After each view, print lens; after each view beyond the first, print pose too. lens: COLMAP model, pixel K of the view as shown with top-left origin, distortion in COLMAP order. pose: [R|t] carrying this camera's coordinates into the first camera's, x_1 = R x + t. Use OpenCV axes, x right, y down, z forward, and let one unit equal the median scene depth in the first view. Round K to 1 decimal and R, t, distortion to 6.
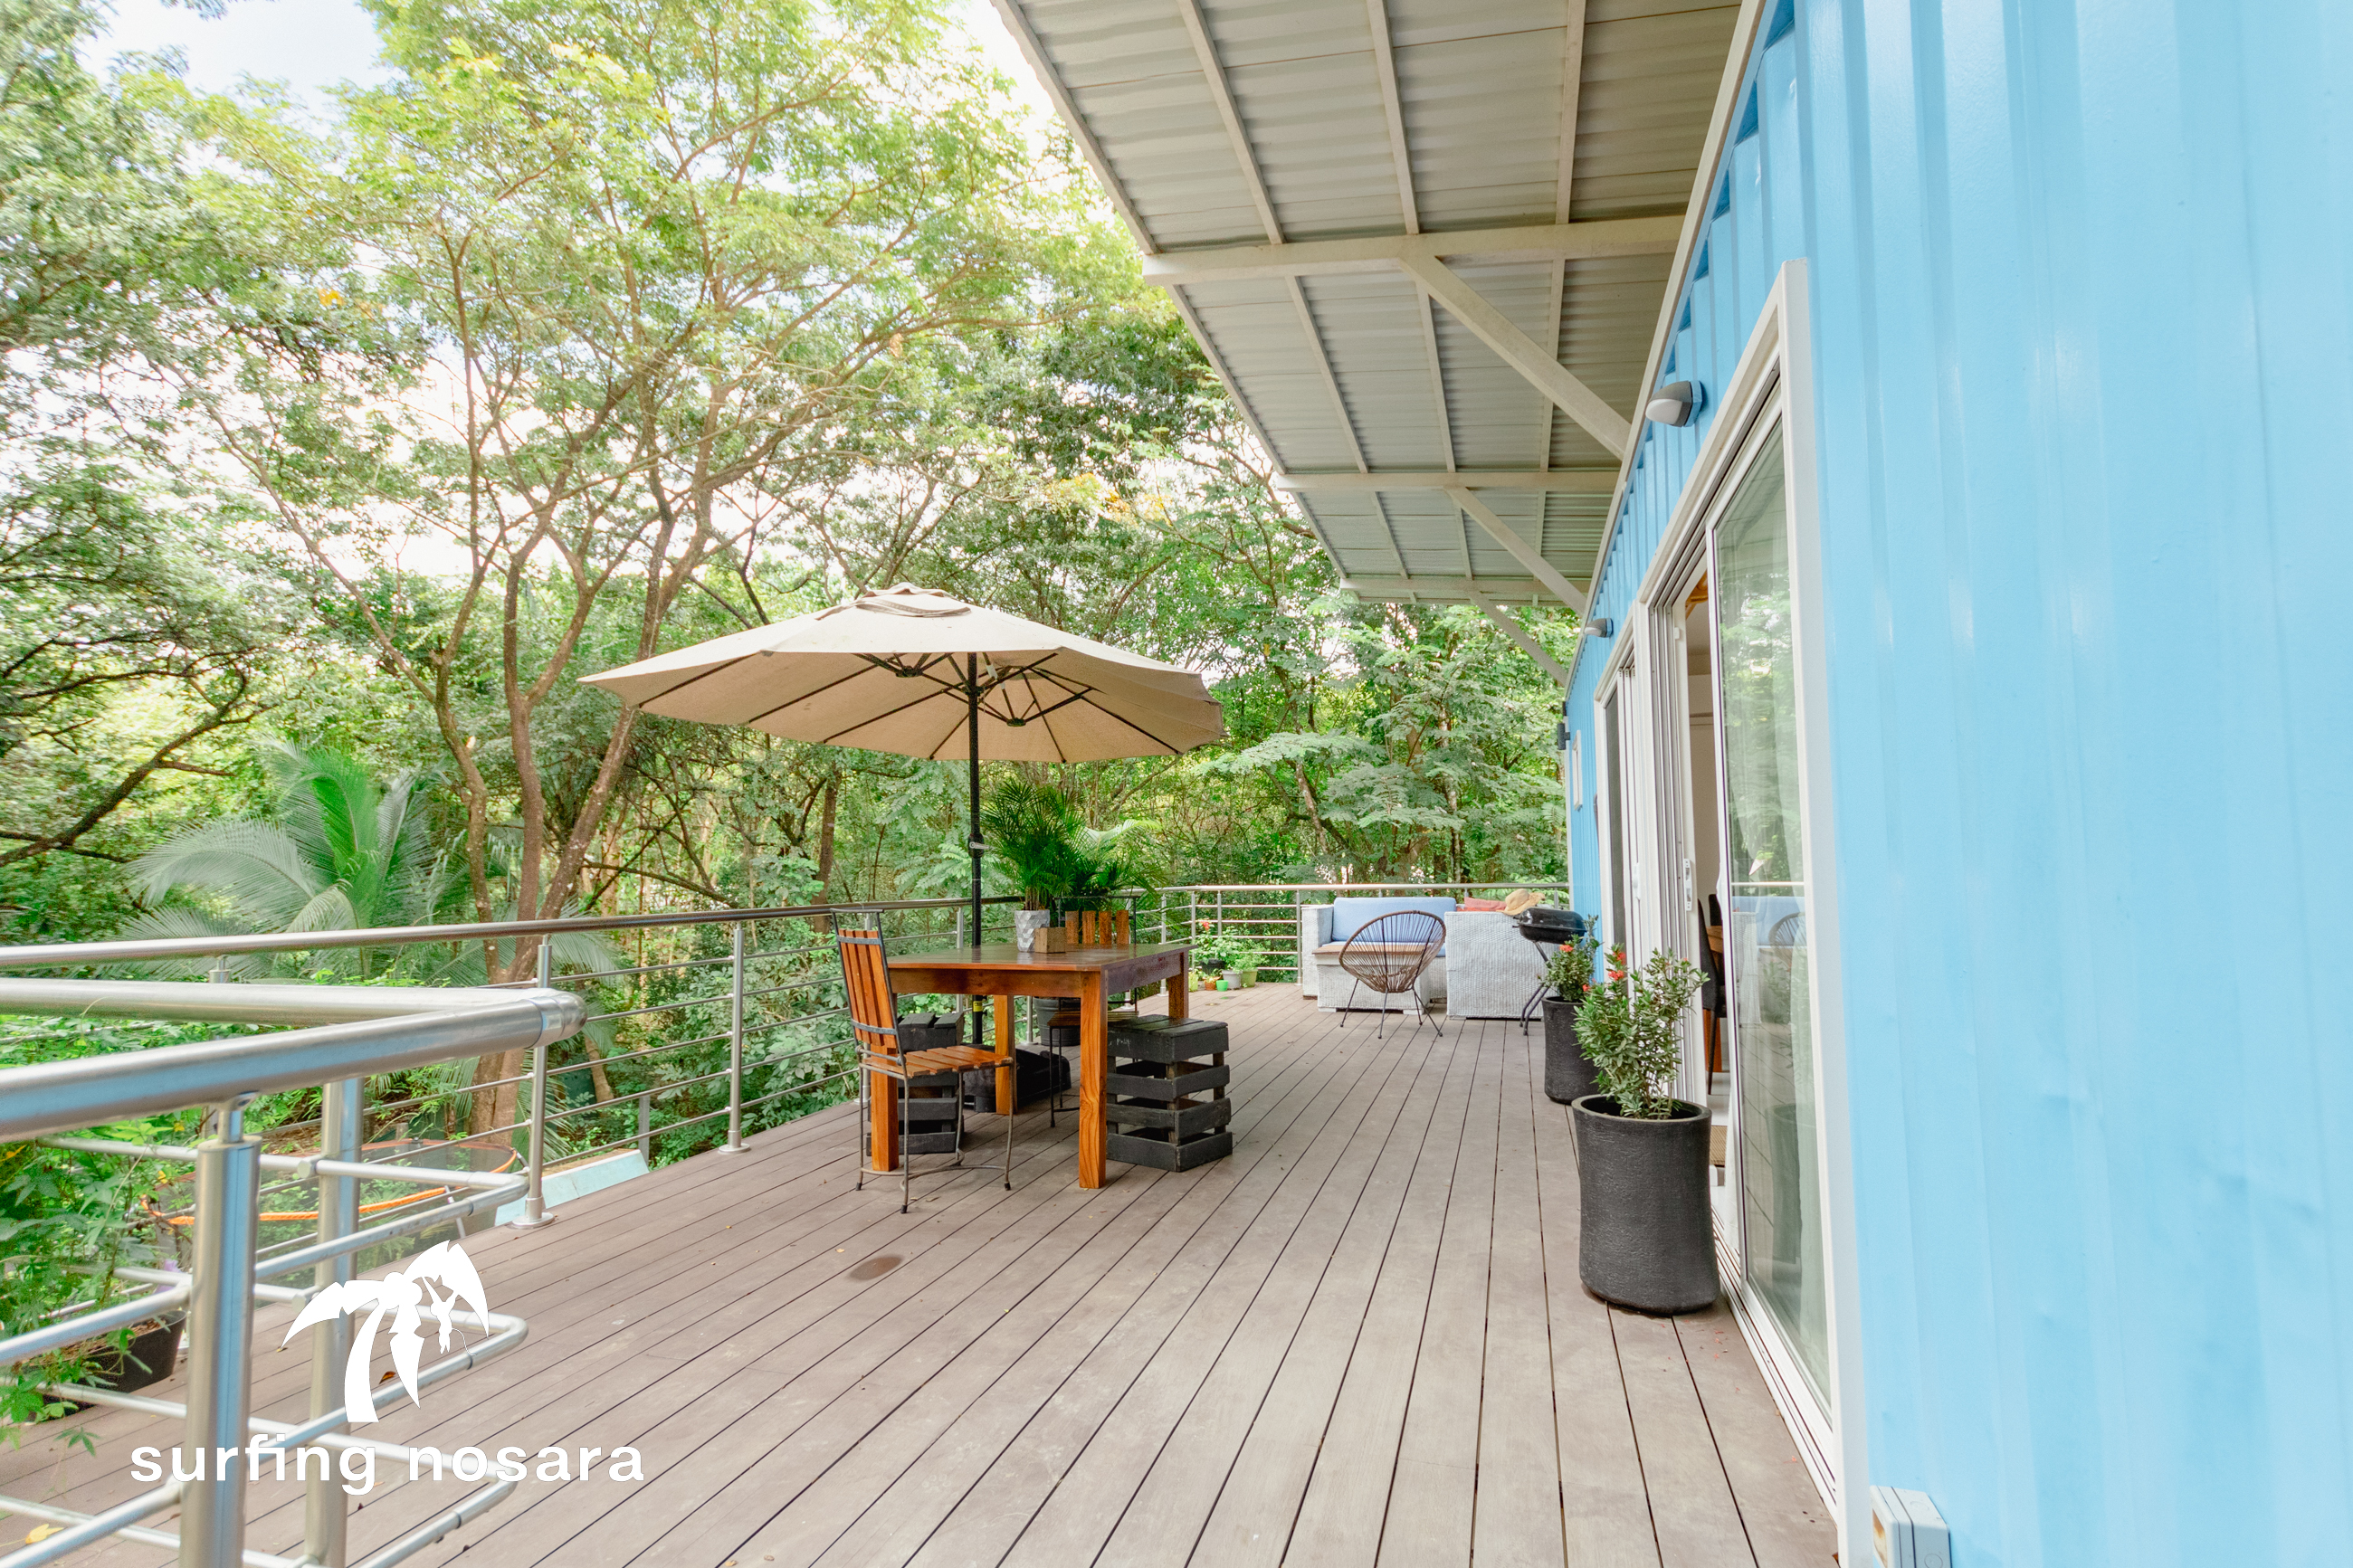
lens RADIAL K [[1110.8, 0, 1176.5], [0, 1110.8, 784.0], [0, 0, 1]] dist [-0.000249, 0.000046]
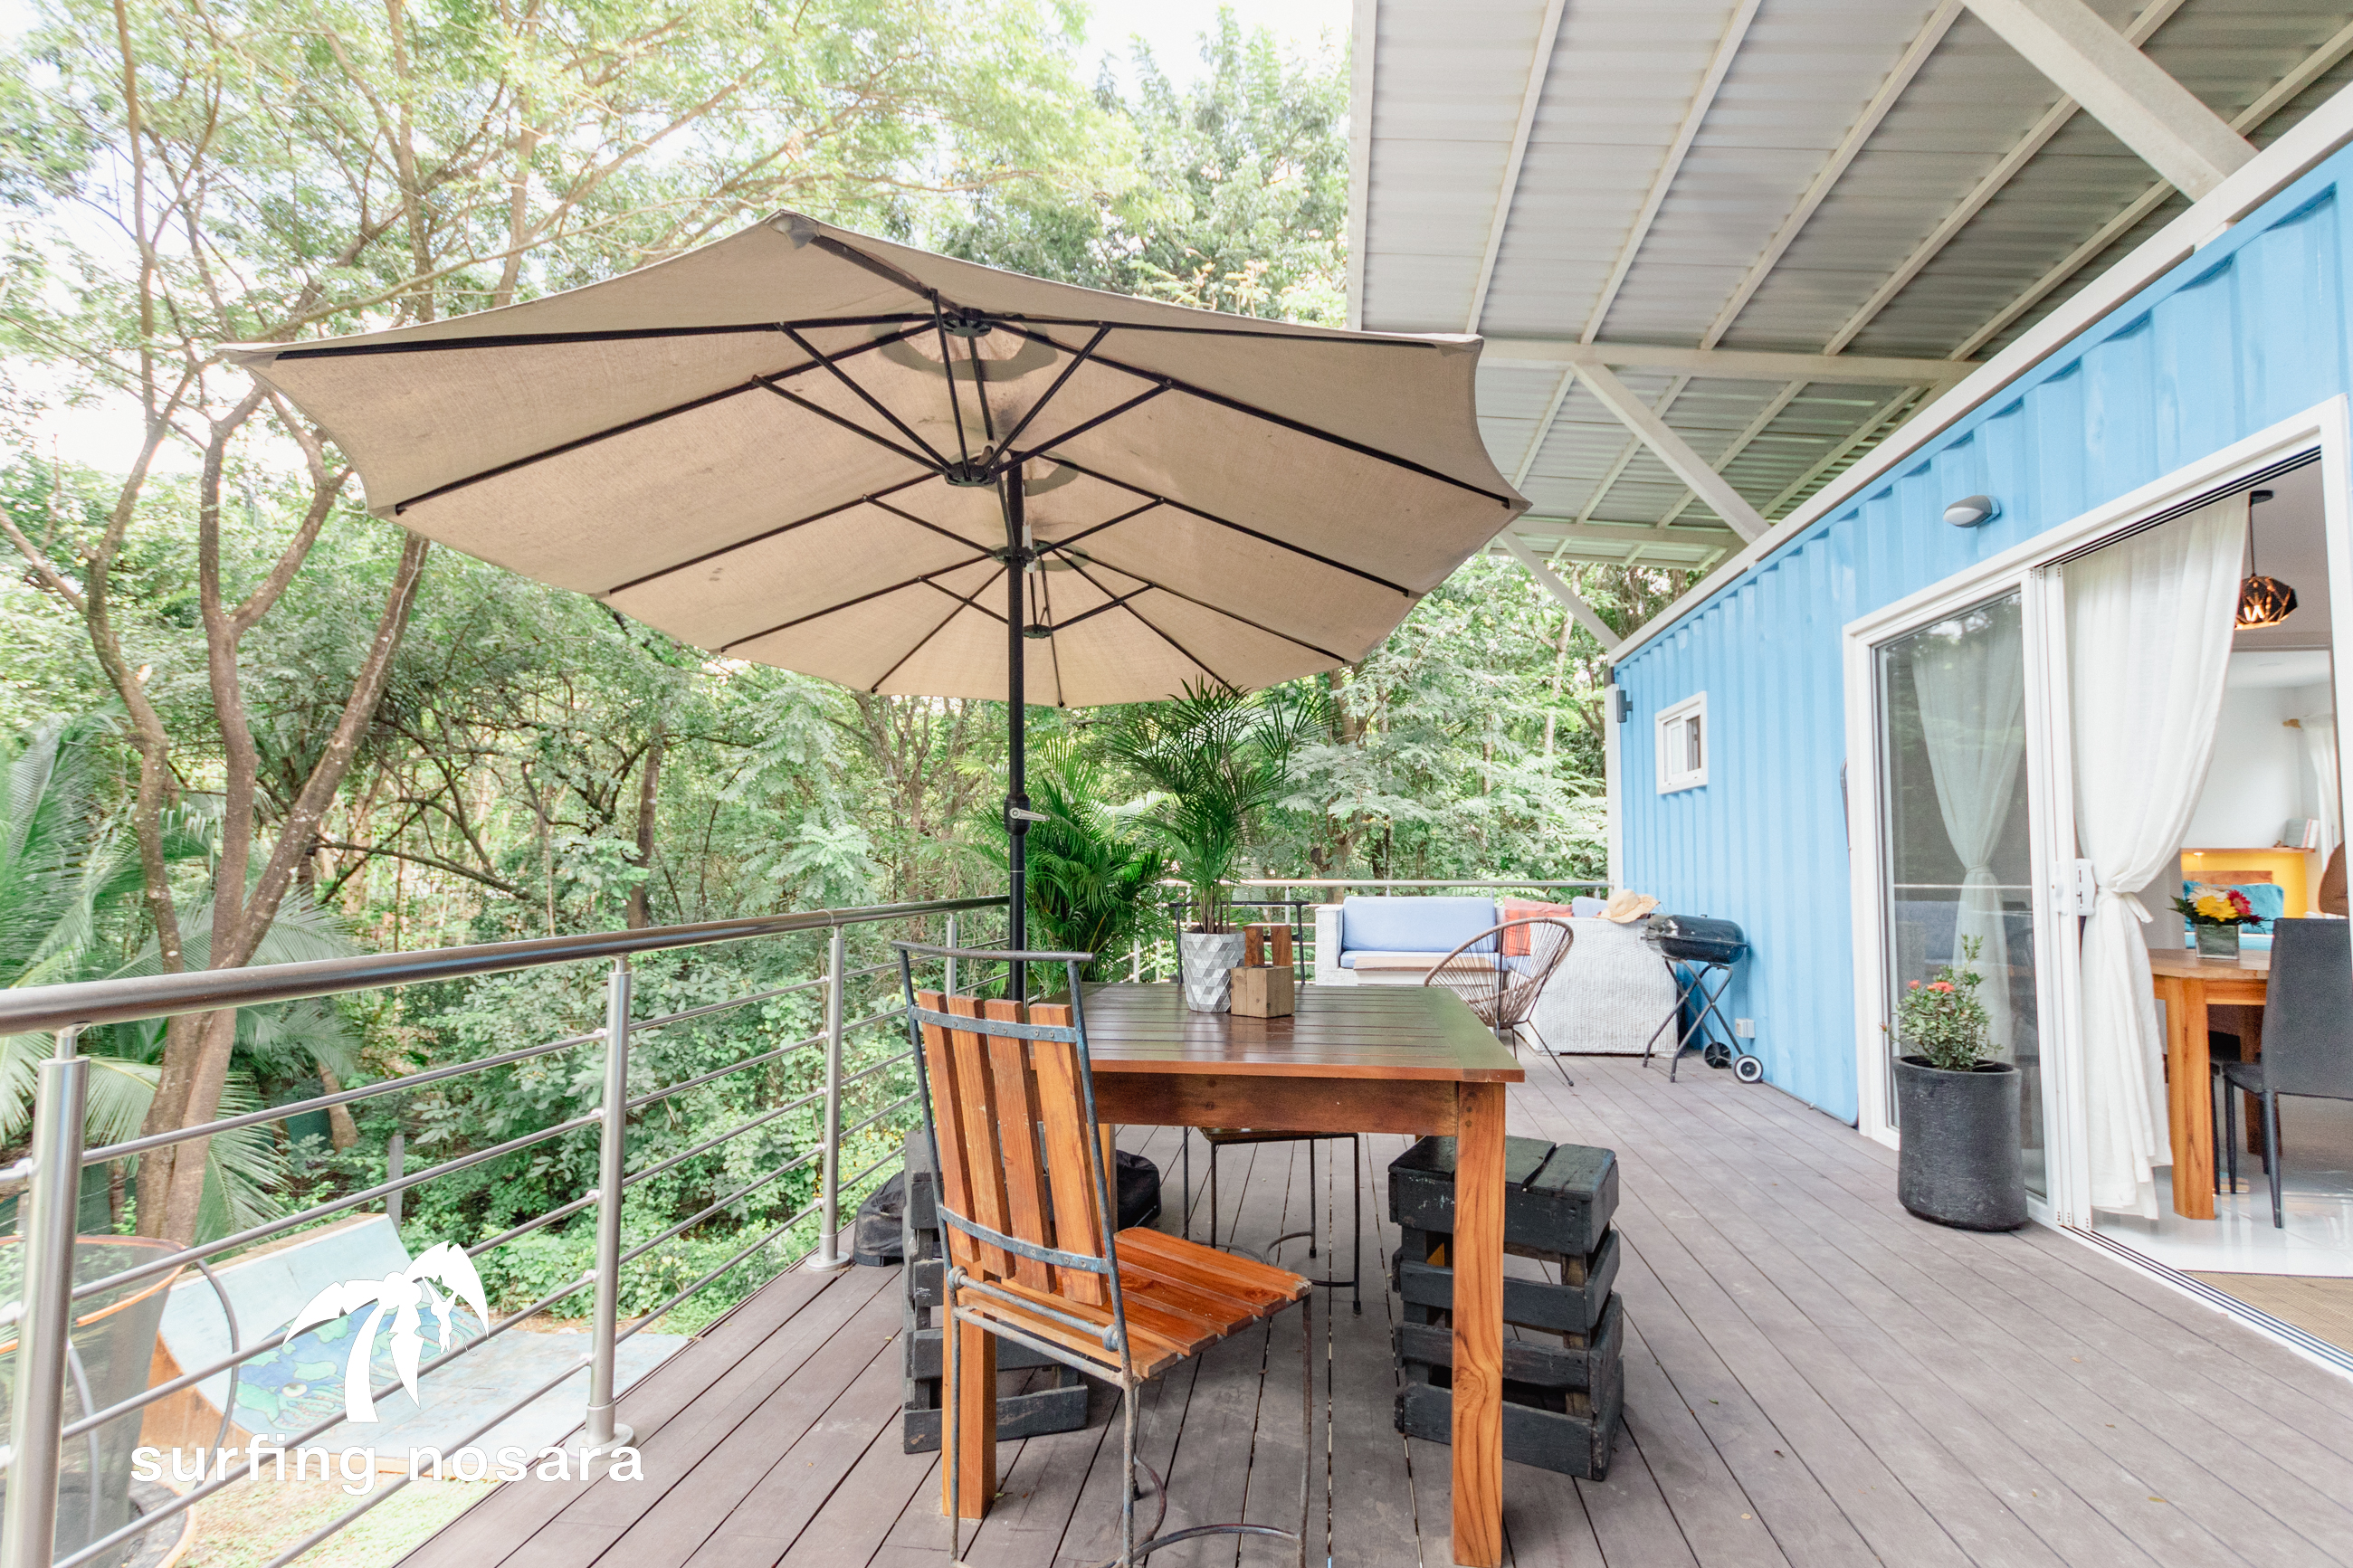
lens RADIAL K [[1101.5, 0, 1201.2], [0, 1101.5, 789.6], [0, 0, 1]] dist [0.002364, 0.000163]
pose [[0.983865, 0.025905, 0.177028, -0.056975], [-0.027886, 0.999573, 0.008709, 0.010416], [-0.176727, -0.013505, 0.984167, 0.120588]]
